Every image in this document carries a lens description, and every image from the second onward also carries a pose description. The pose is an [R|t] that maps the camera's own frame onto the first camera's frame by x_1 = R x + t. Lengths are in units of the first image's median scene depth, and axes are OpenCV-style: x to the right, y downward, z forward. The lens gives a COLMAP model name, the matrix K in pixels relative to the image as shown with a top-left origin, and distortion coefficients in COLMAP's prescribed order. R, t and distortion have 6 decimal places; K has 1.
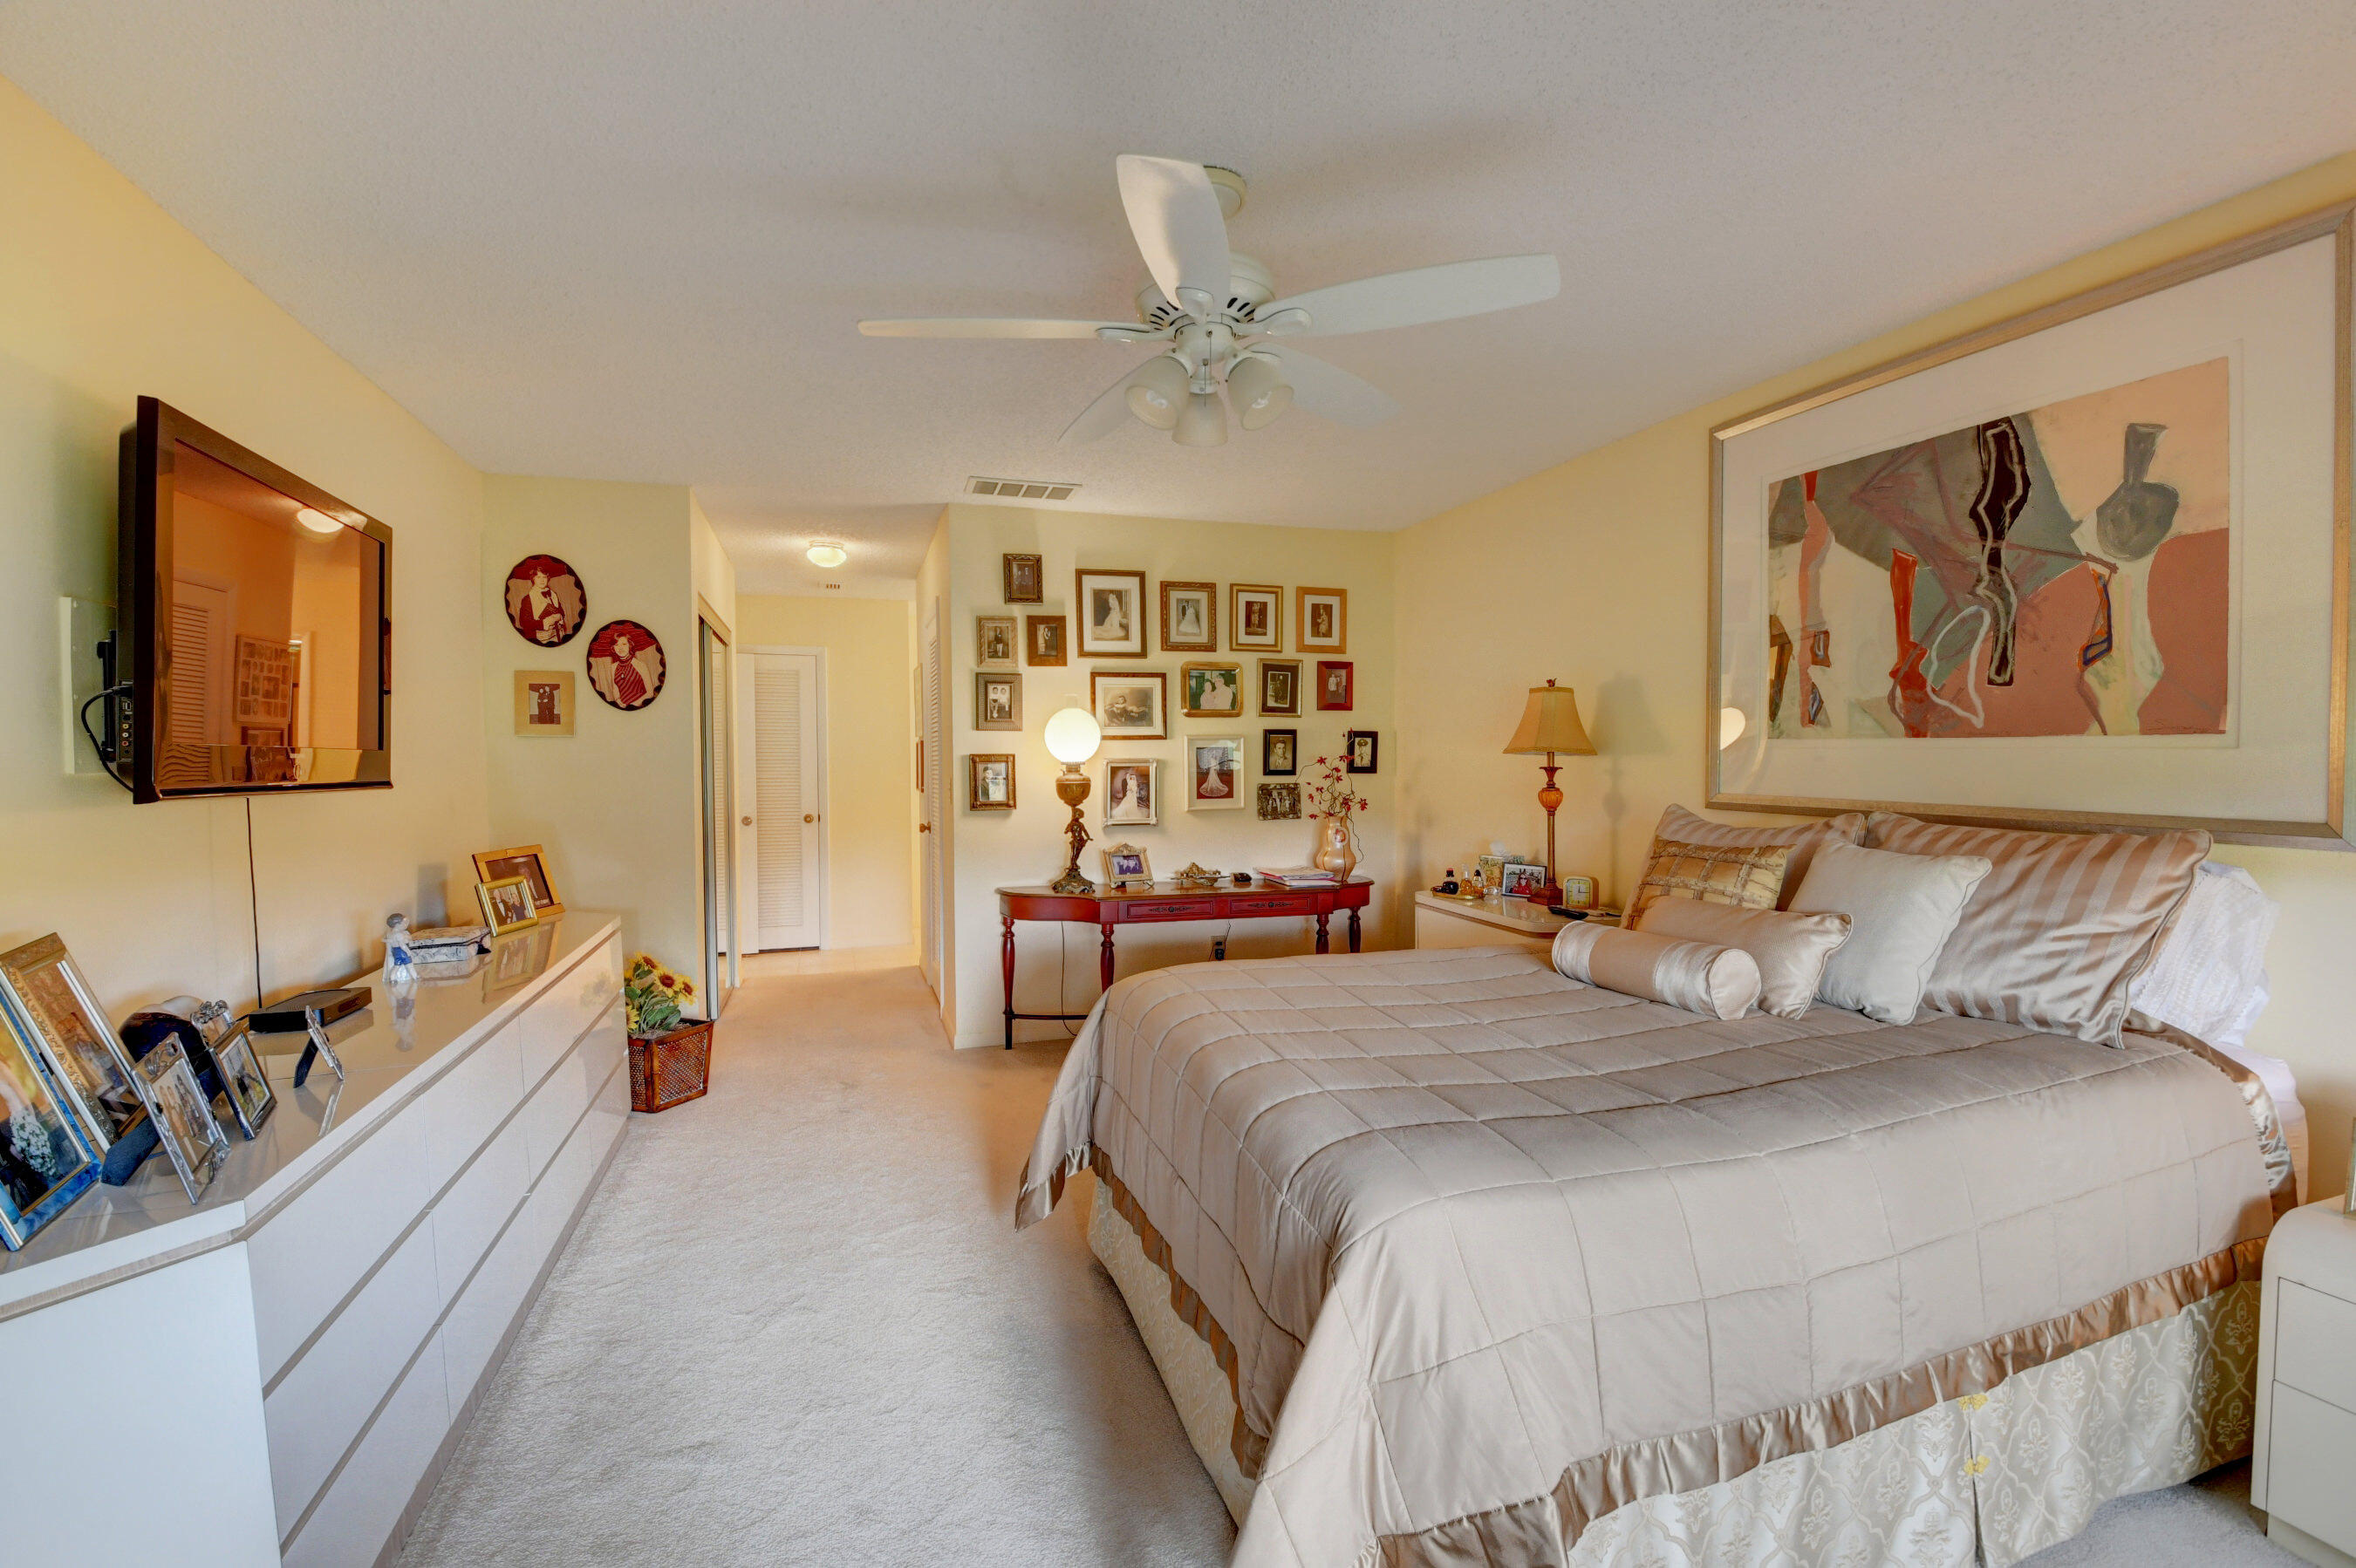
lens RADIAL K [[1026.5, 0, 1178.2], [0, 1026.5, 789.3], [0, 0, 1]] dist [0.016487, -0.032839]
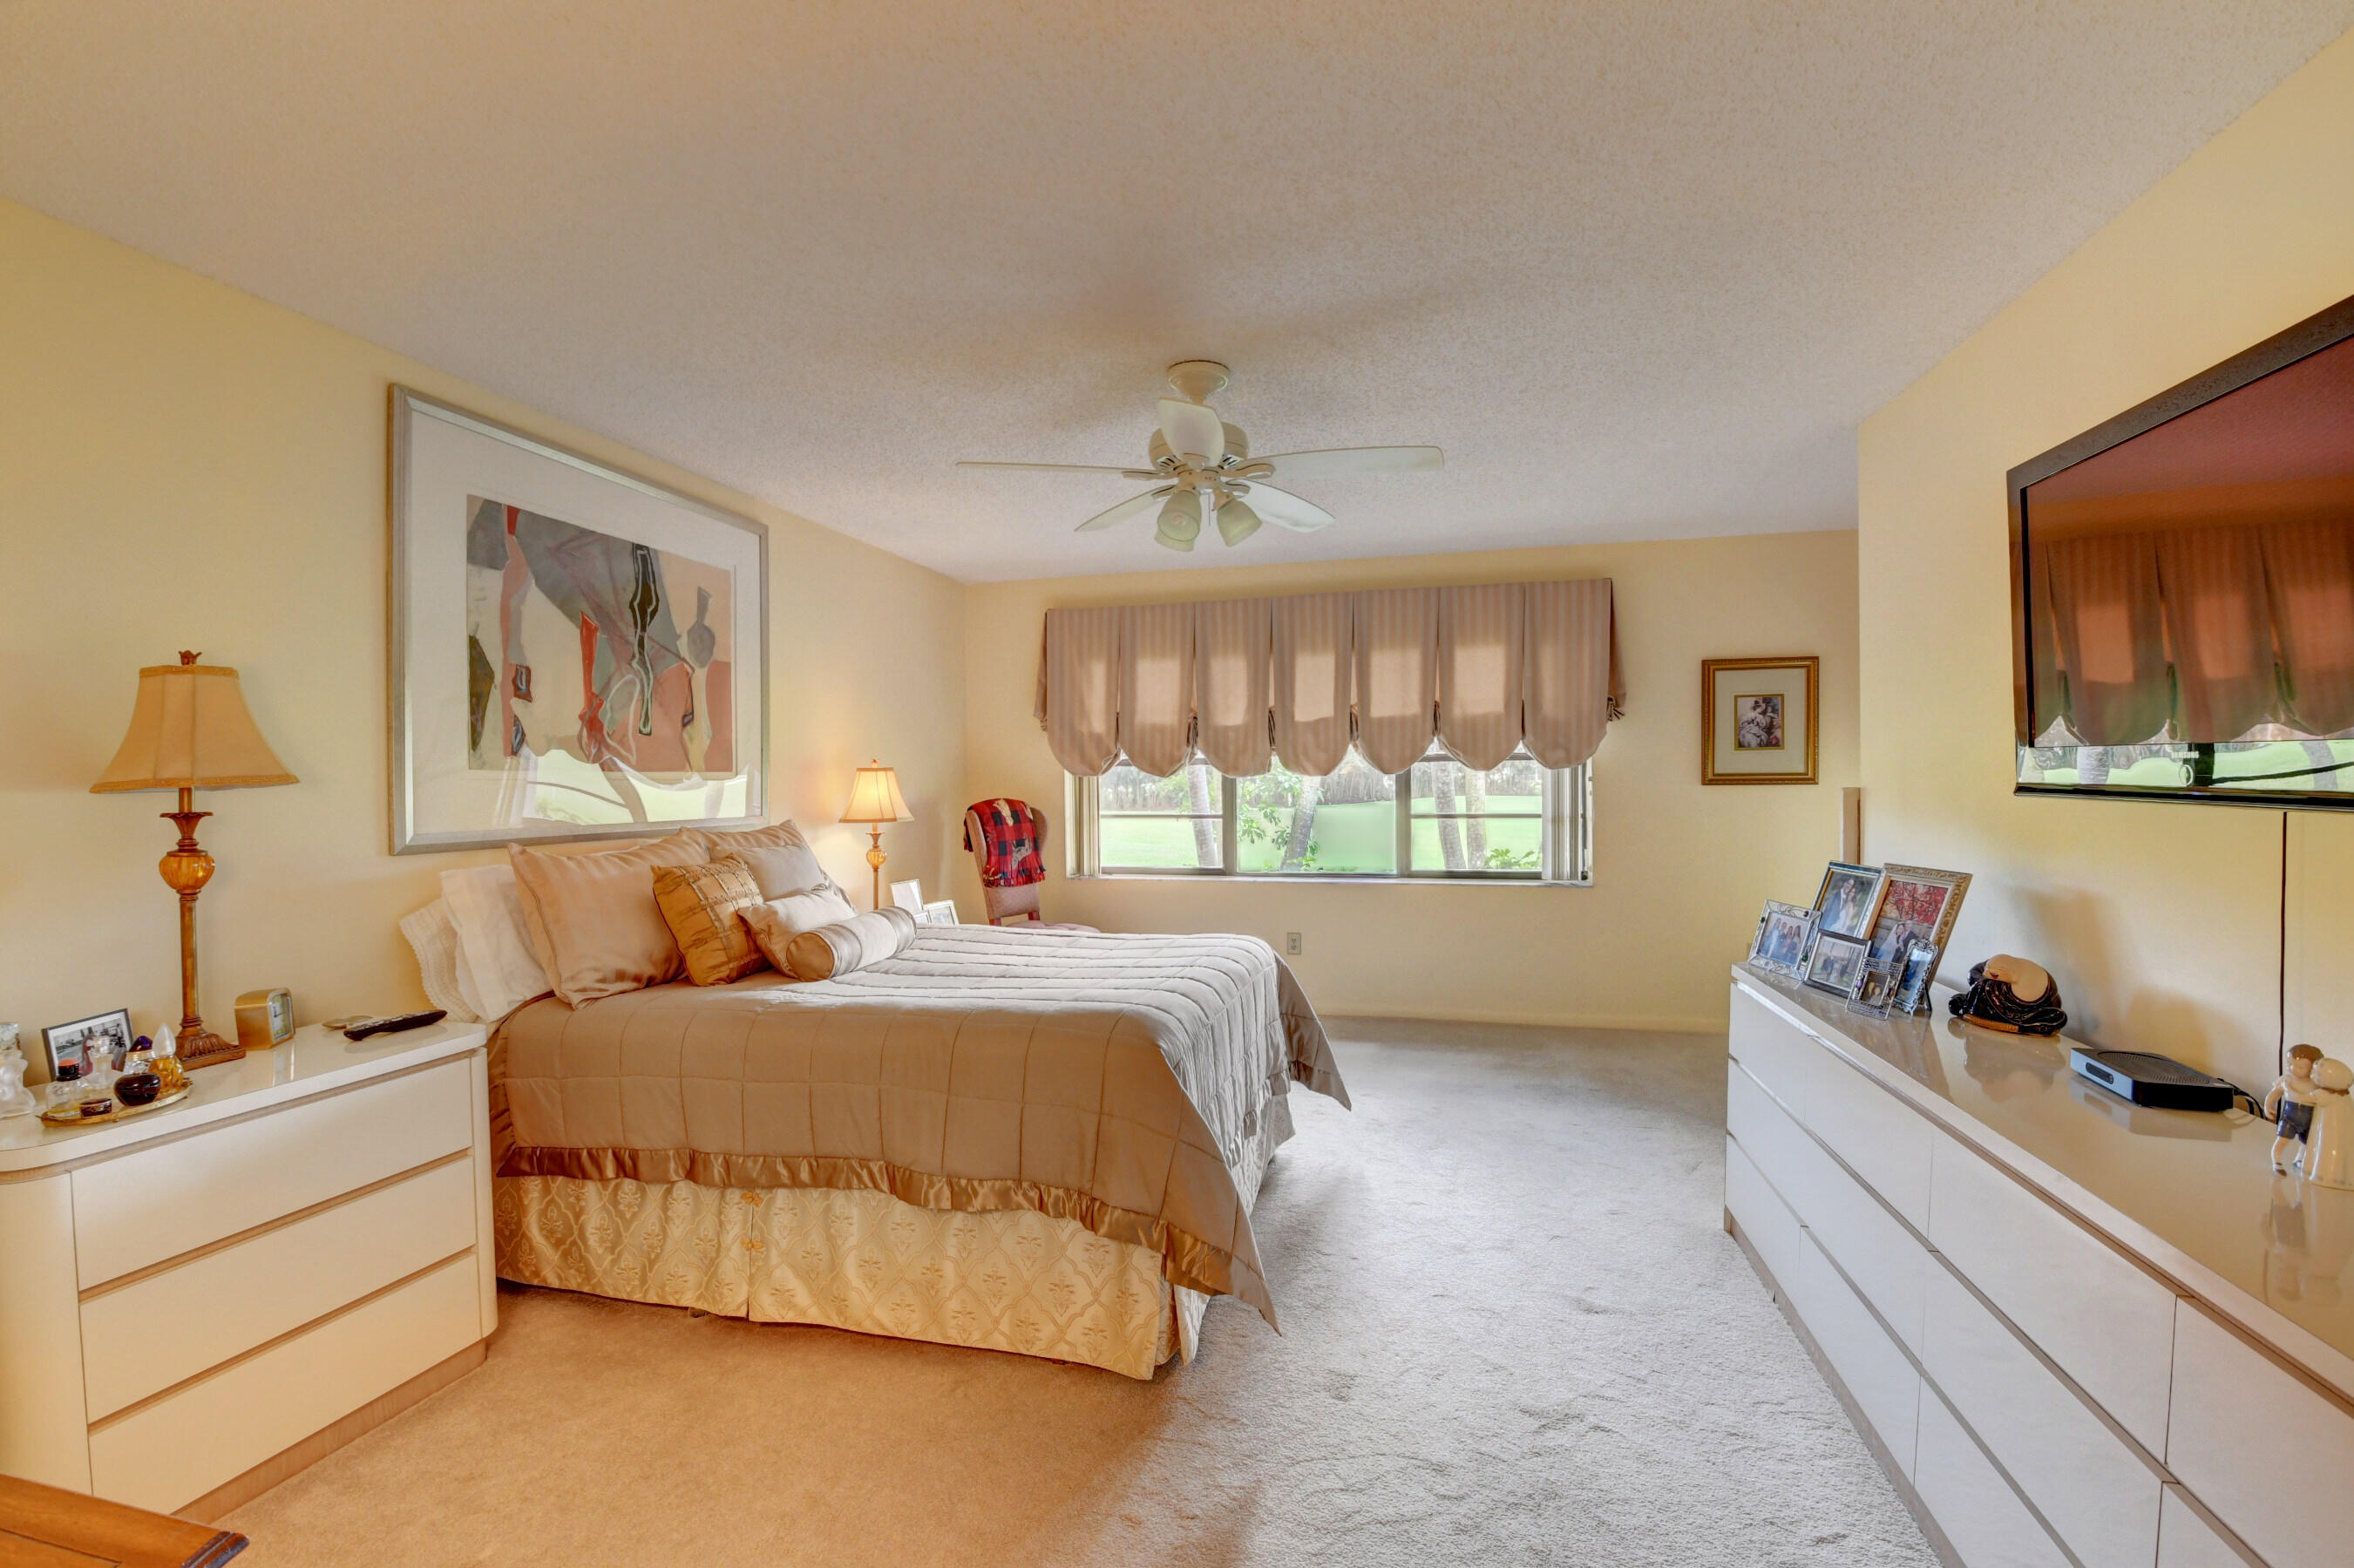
lens RADIAL K [[1025.8, 0, 1177.2], [0, 1025.8, 789.3], [0, 0, 1]] dist [0.016487, -0.032839]
pose [[-0.840533, -0.001077, 0.541759, -0.518867], [0.024285, 0.998918, 0.039663, -0.059504], [-0.541215, 0.046495, -0.839598, 1.625024]]
